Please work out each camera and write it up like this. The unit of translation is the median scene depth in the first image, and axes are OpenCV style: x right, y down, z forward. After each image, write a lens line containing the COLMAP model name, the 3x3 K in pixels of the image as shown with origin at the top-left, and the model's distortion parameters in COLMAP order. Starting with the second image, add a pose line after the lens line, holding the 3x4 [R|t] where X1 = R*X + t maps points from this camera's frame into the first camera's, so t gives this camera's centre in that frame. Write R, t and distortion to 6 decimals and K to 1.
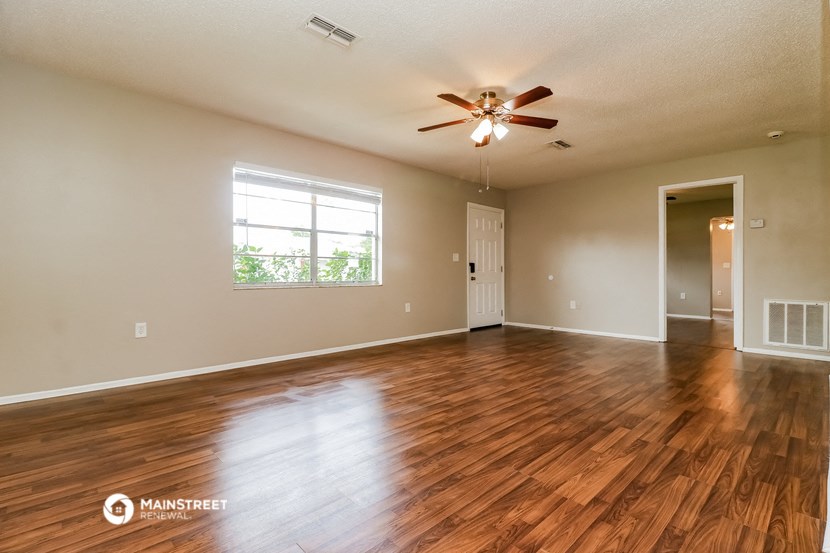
lens RADIAL K [[382.2, 0, 412.6], [0, 382.2, 278.5], [0, 0, 1]] dist [0.005011, -0.001366]
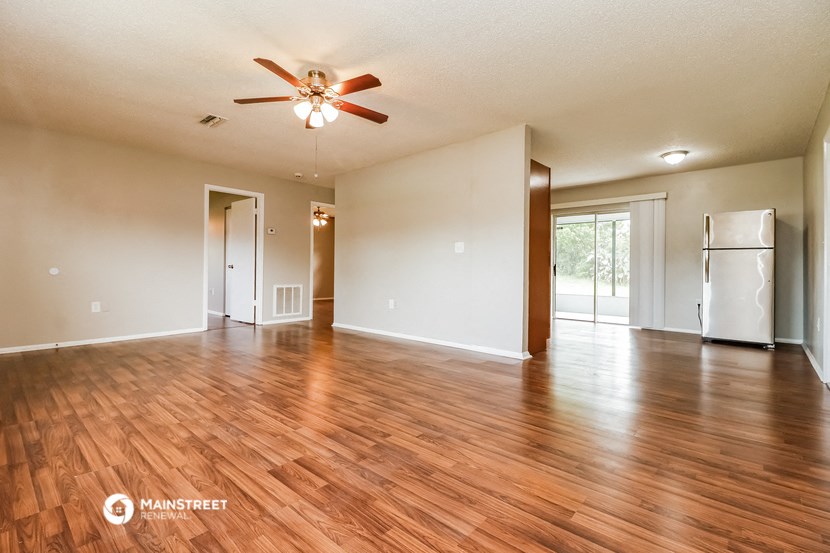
lens RADIAL K [[382.2, 0, 416.4], [0, 382.2, 272.8], [0, 0, 1]] dist [0.005011, -0.001366]
pose [[-0.098409, -0.012765, 0.995064, -0.841190], [0.004465, 0.999902, 0.013269, -0.012001], [-0.995136, 0.005748, -0.098342, 0.952596]]
